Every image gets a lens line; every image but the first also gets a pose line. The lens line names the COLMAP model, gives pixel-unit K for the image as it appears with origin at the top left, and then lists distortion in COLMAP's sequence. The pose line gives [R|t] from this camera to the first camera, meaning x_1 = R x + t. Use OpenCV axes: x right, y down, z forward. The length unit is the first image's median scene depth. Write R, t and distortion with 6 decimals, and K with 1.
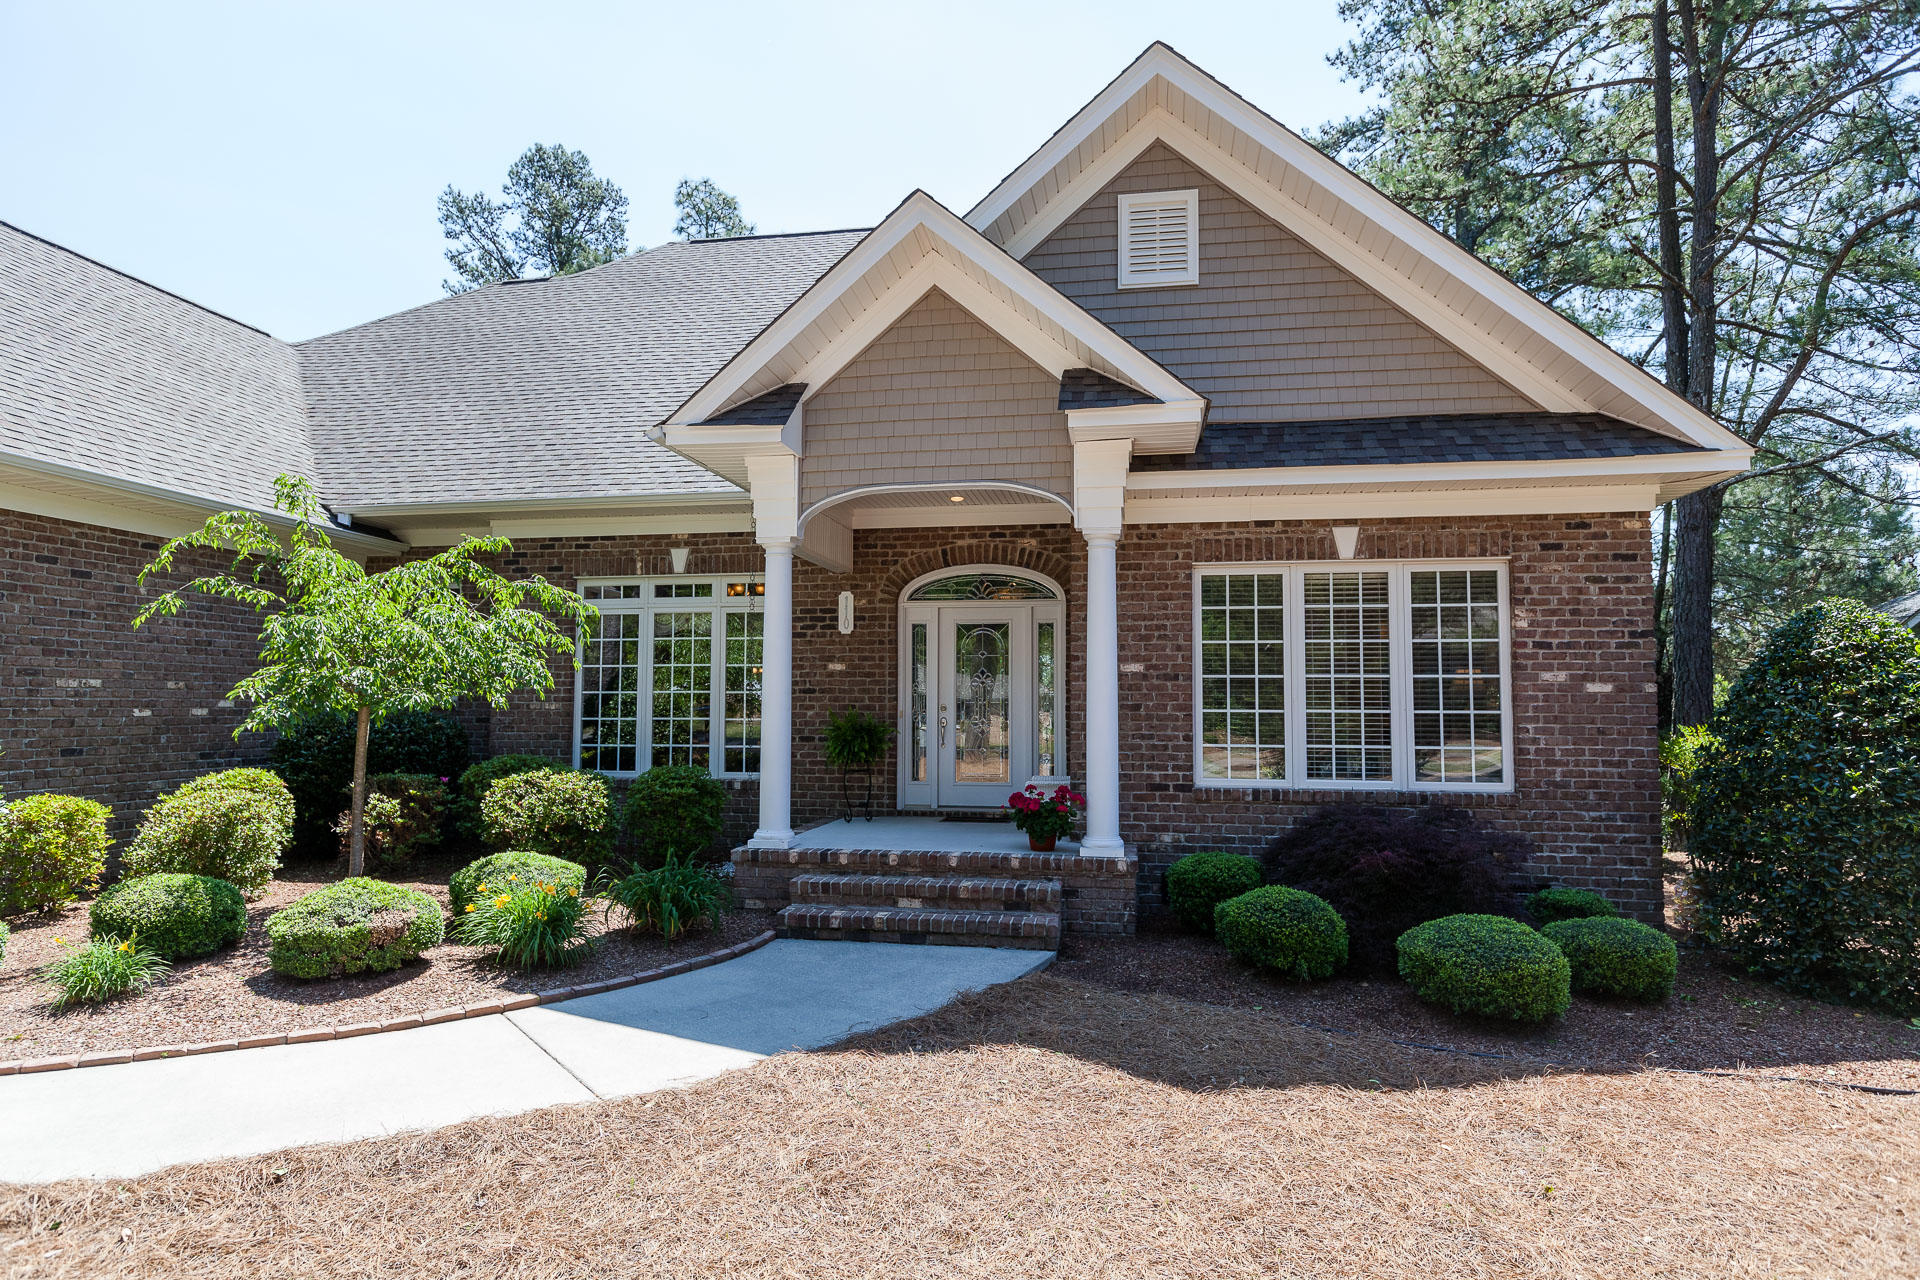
lens RADIAL K [[1123.4, 0, 962.1], [0, 1123.4, 620.9], [0, 0, 1]] dist [0.006268, 0.000480]
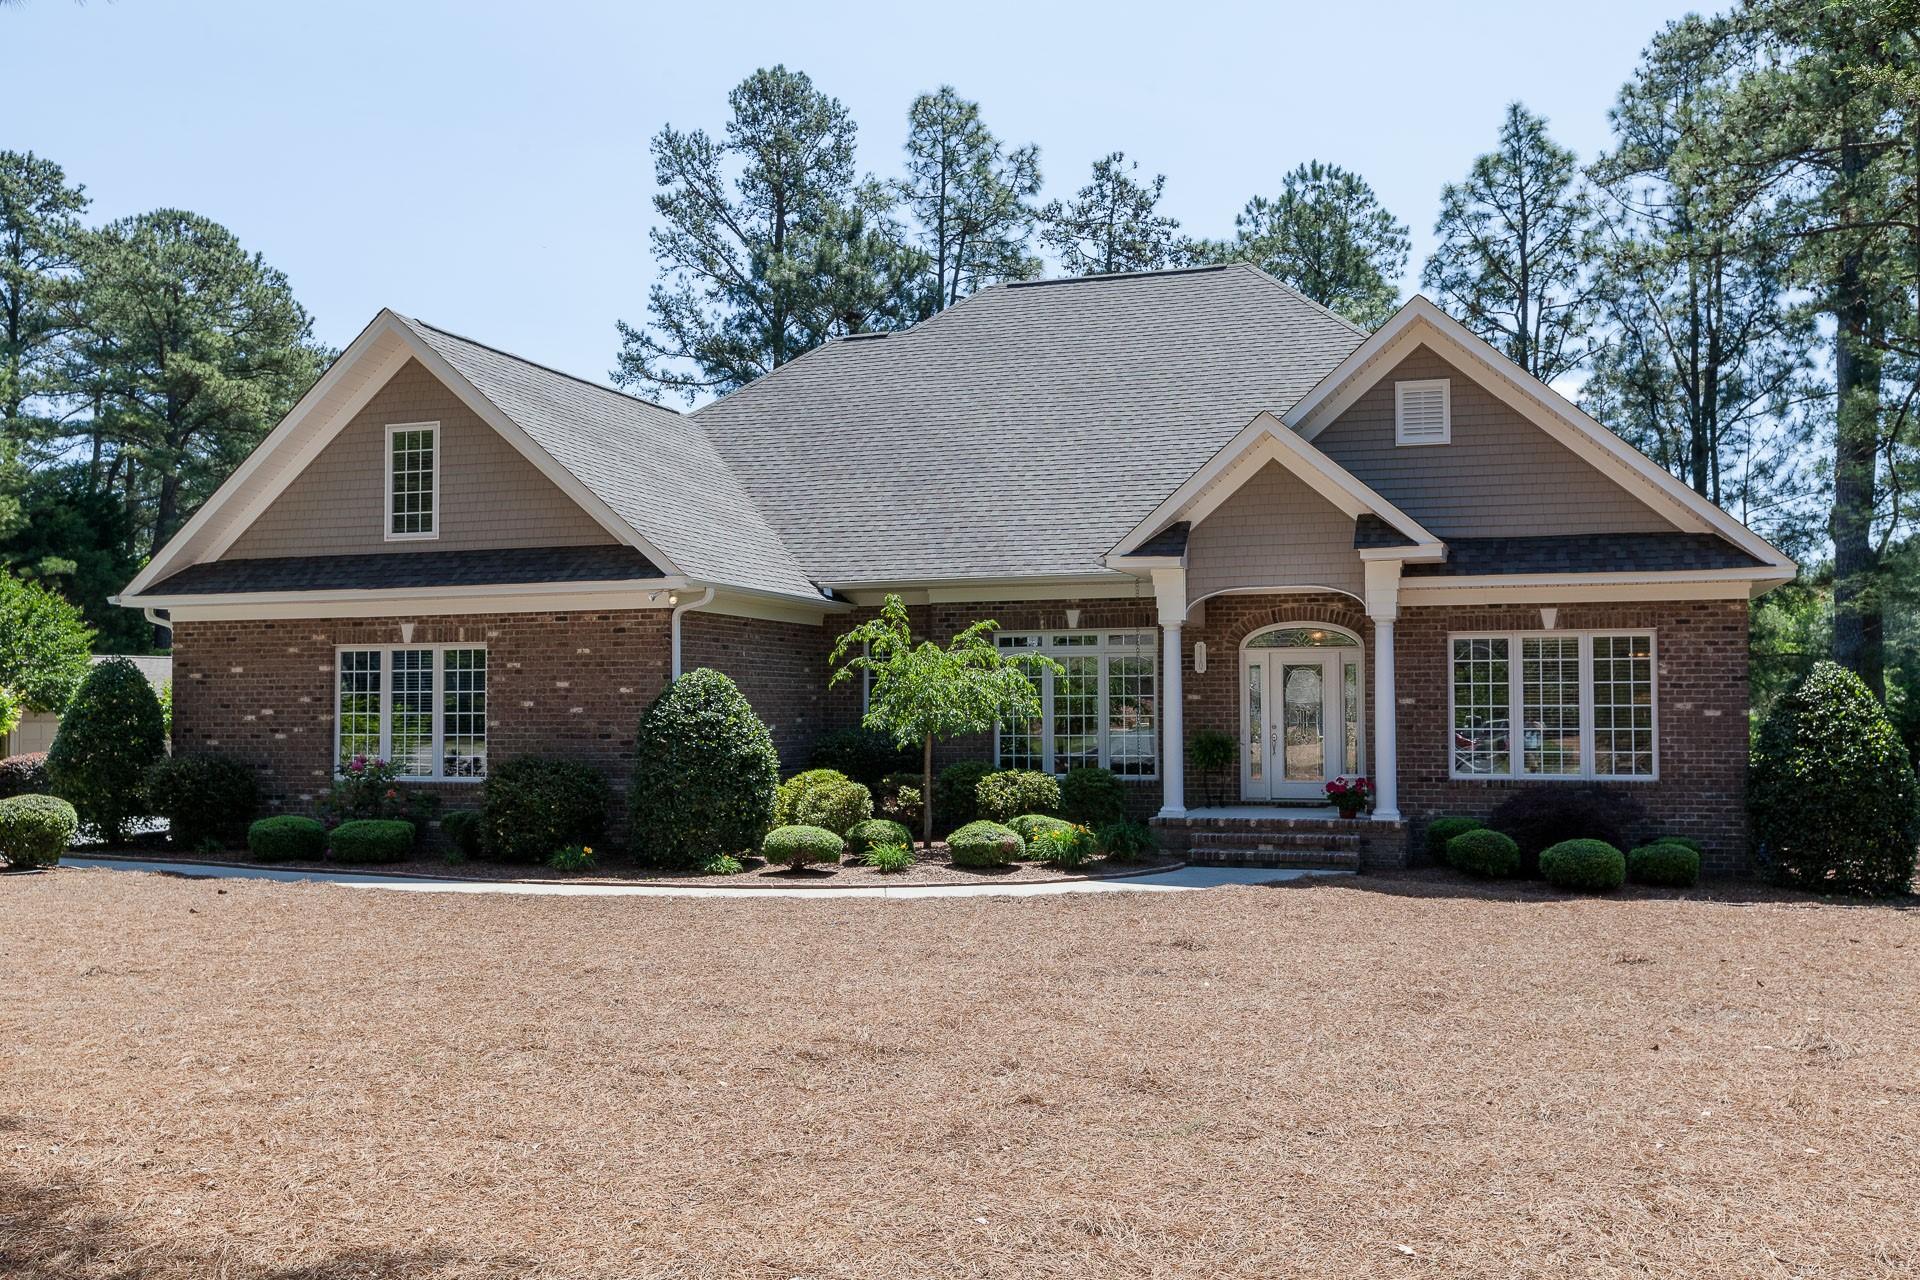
lens RADIAL K [[1768.1, 0, 960.0], [0, 1768.1, 640.0], [0, 0, 1]] dist [-0.004348, -0.002697]
pose [[0.988288, -0.014443, -0.151916, -0.084028], [0.020097, 0.999159, 0.035748, -0.142349], [0.151271, -0.038382, 0.987747, -1.488389]]
